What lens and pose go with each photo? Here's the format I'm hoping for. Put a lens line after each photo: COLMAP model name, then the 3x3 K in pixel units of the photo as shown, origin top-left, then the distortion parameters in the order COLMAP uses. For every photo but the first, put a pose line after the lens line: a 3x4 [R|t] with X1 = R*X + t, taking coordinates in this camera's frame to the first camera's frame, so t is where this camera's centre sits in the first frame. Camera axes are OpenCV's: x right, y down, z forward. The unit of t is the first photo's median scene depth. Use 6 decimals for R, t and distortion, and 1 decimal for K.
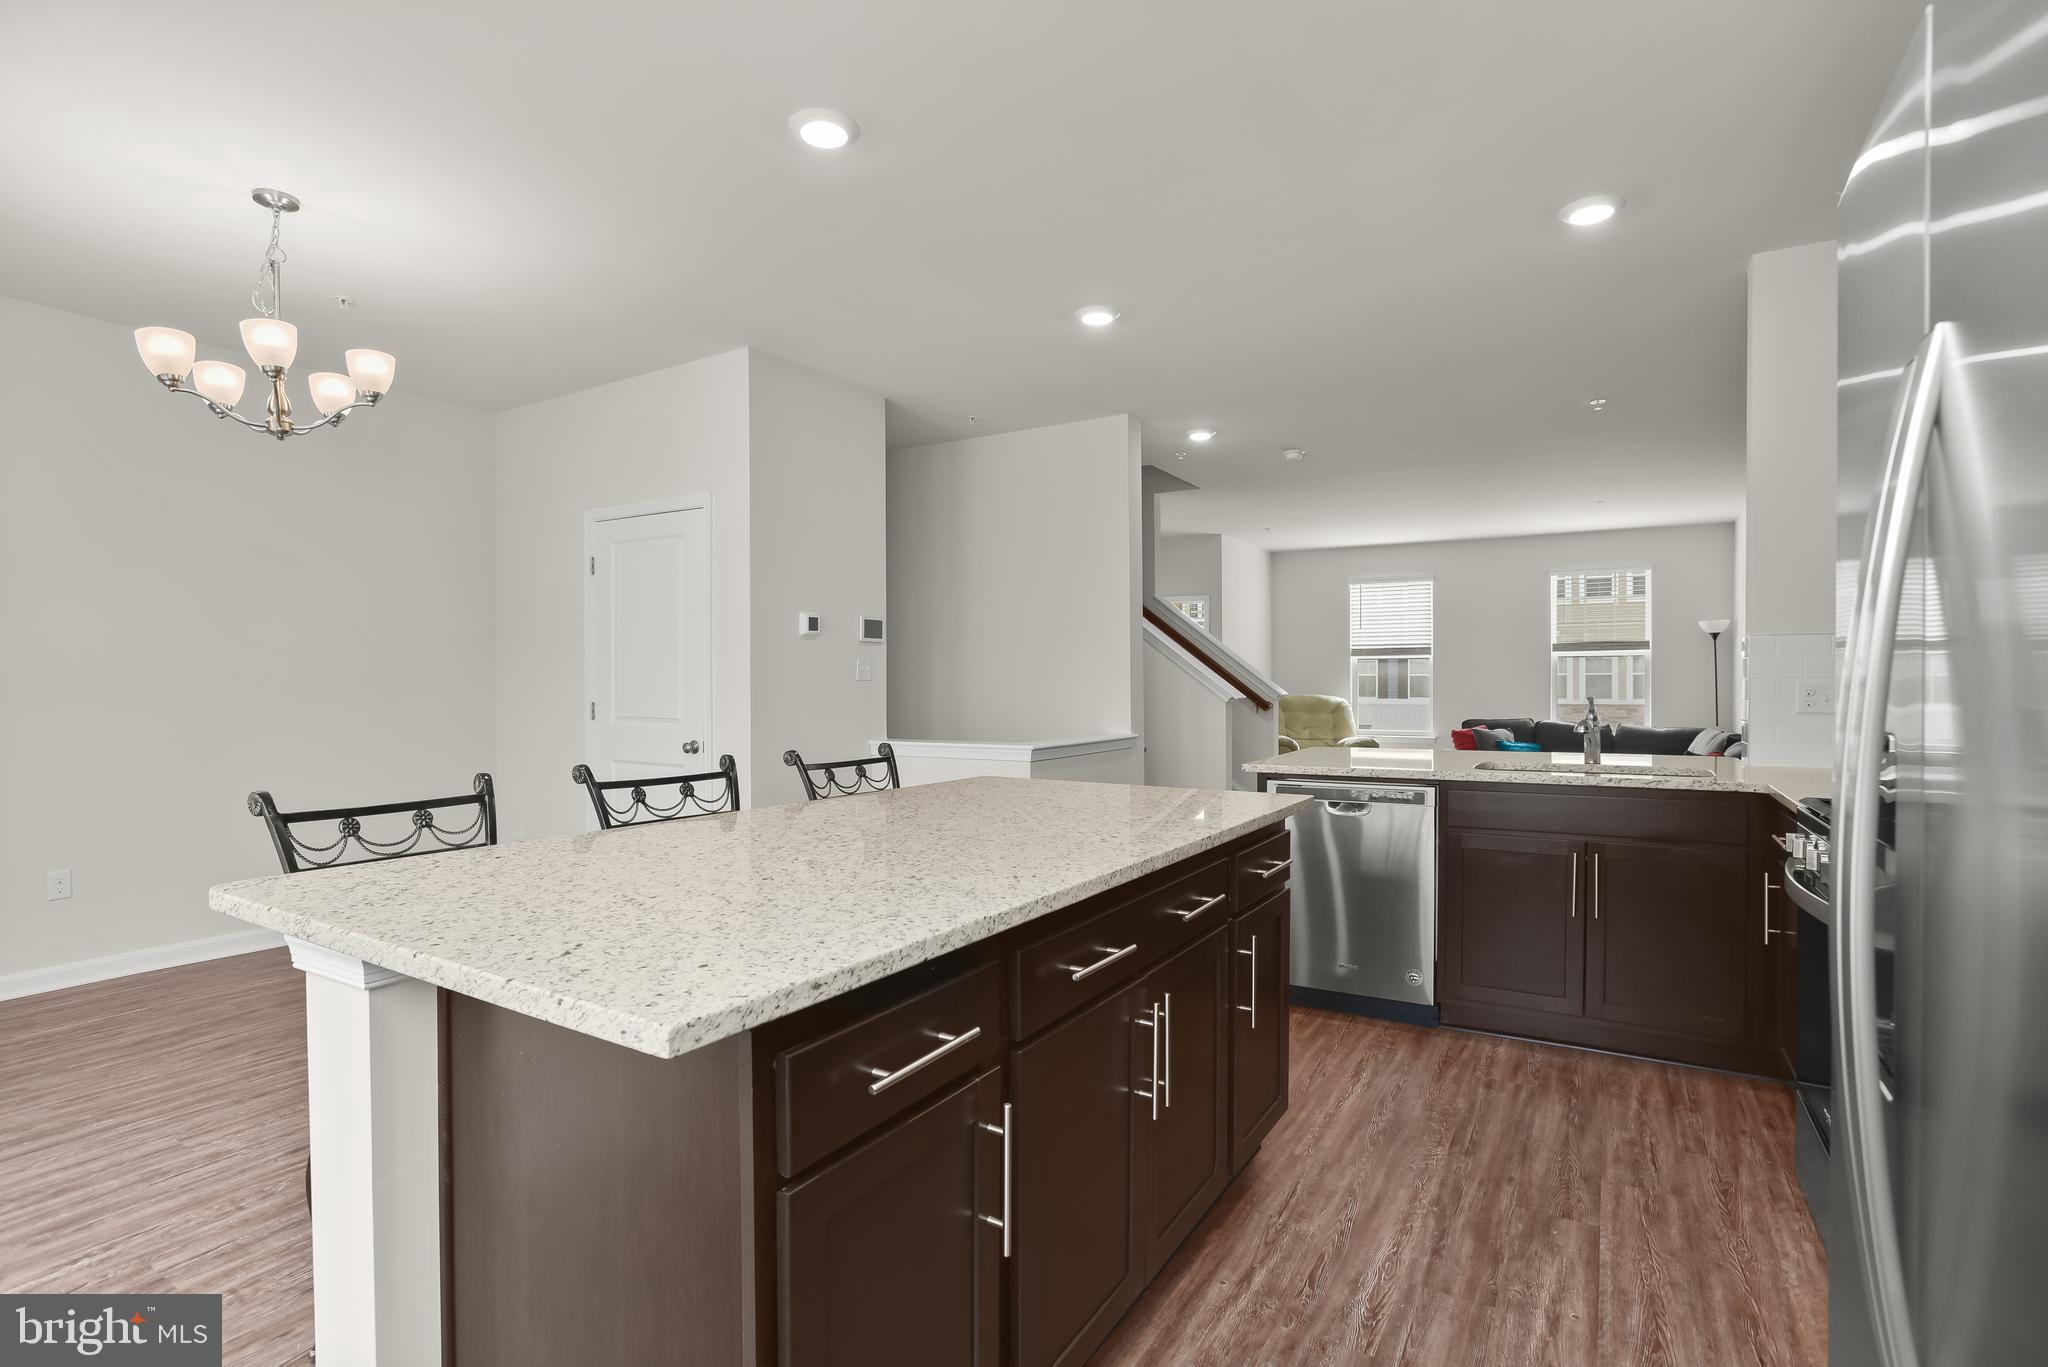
lens RADIAL K [[964.9, 0, 1024.0], [0, 964.9, 683.5], [0, 0, 1]] dist [-0.000531, 0.000644]
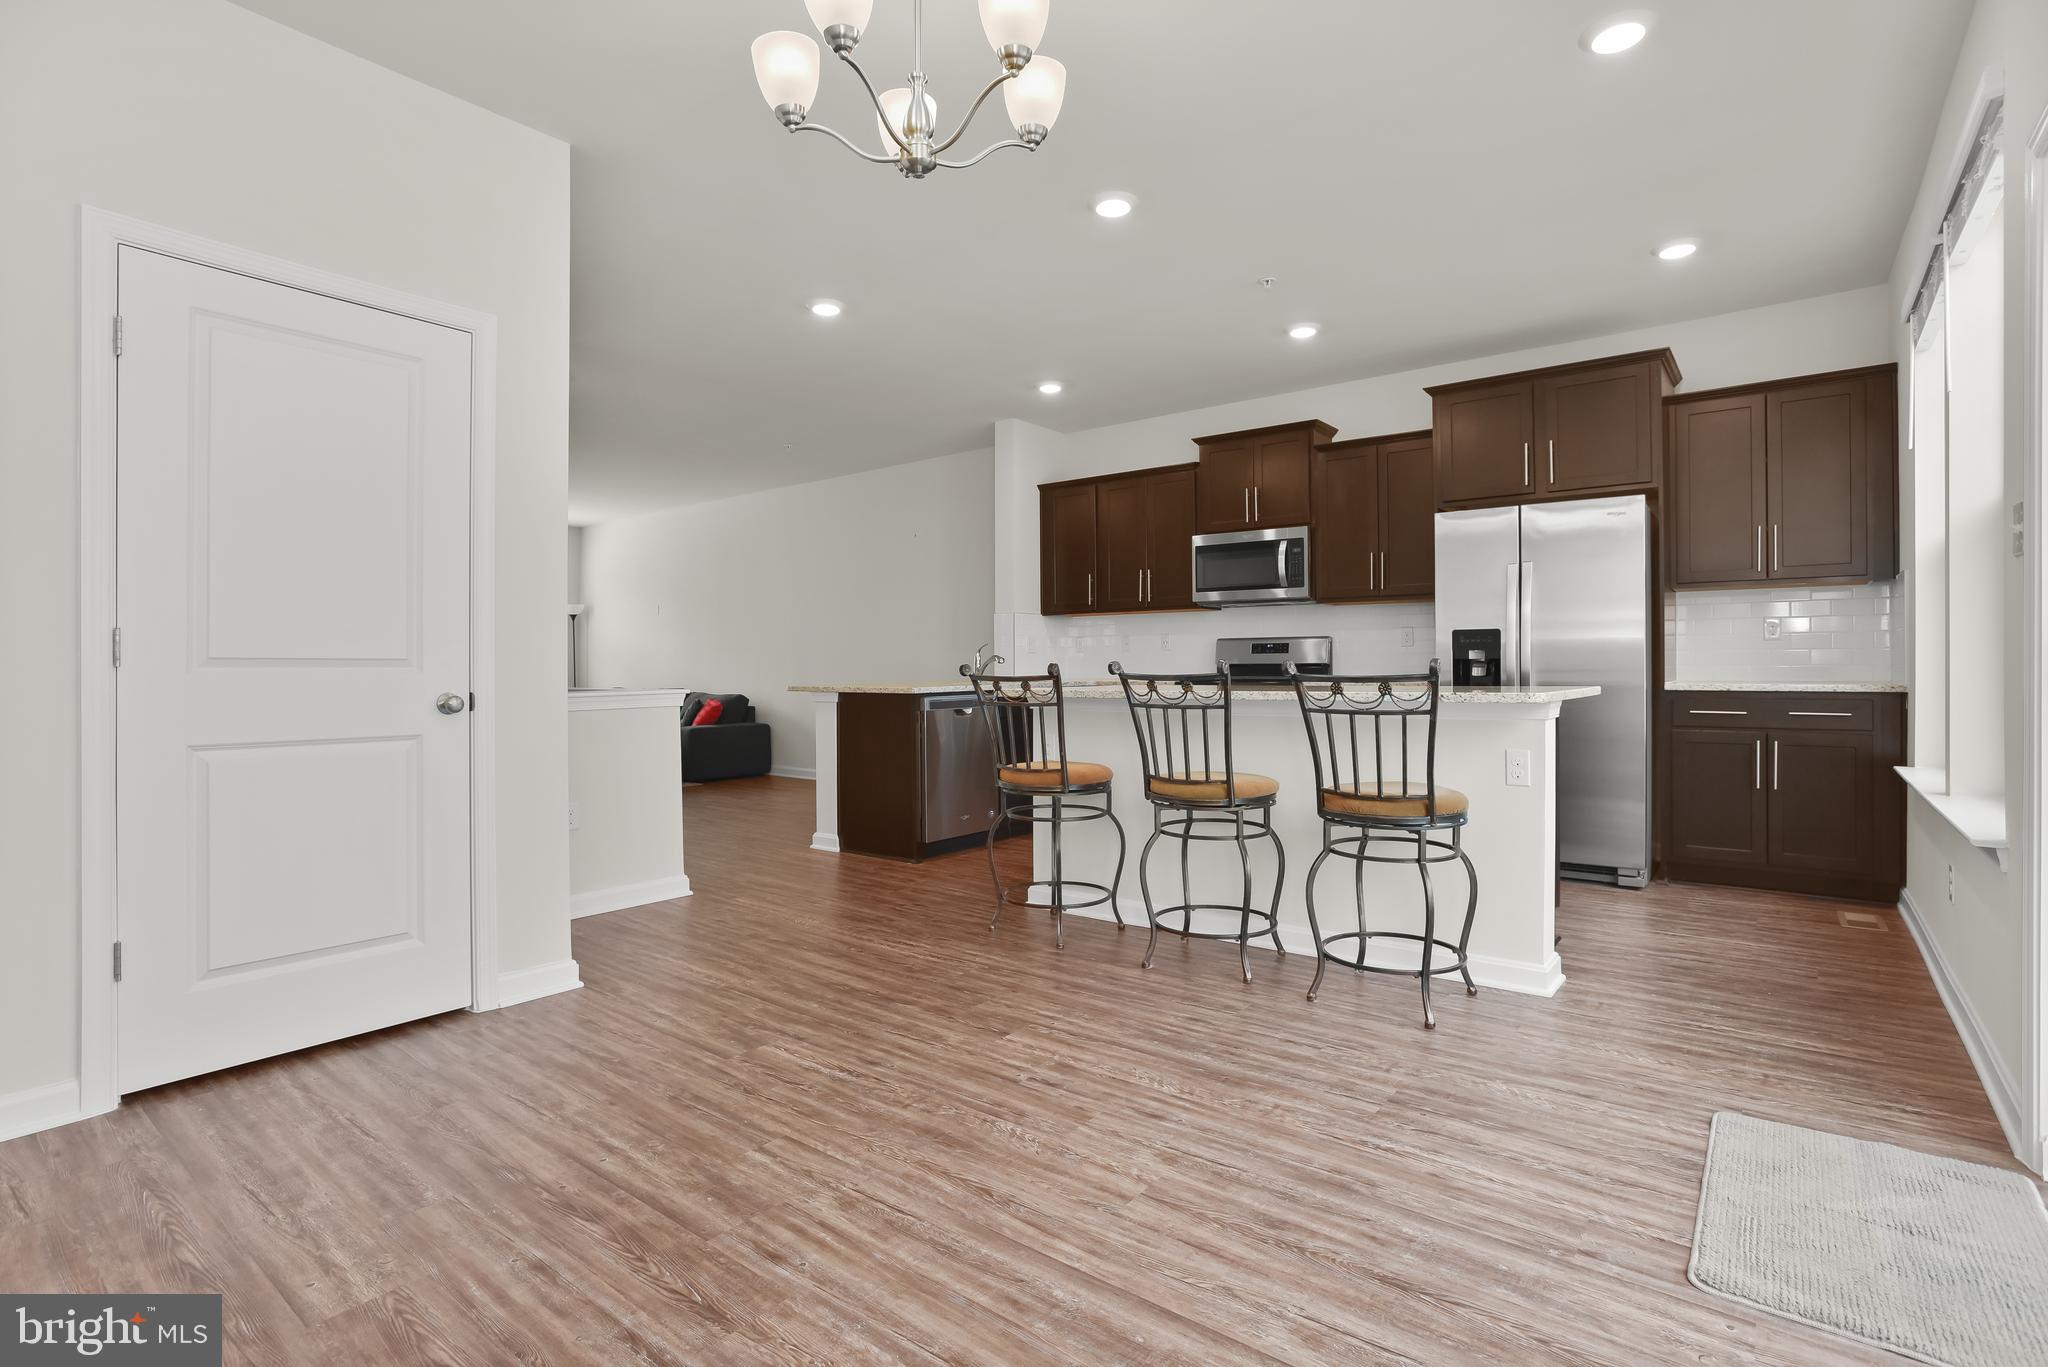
lens RADIAL K [[987.1, 0, 1015.4], [0, 987.1, 668.6], [0, 0, 1]] dist [-0.049295, 0.023494]
pose [[0.121535, -0.002753, 0.992583, -1.498169], [0.011511, 0.999933, 0.001364, 0.075979], [-0.992520, 0.011260, 0.121558, 0.931783]]
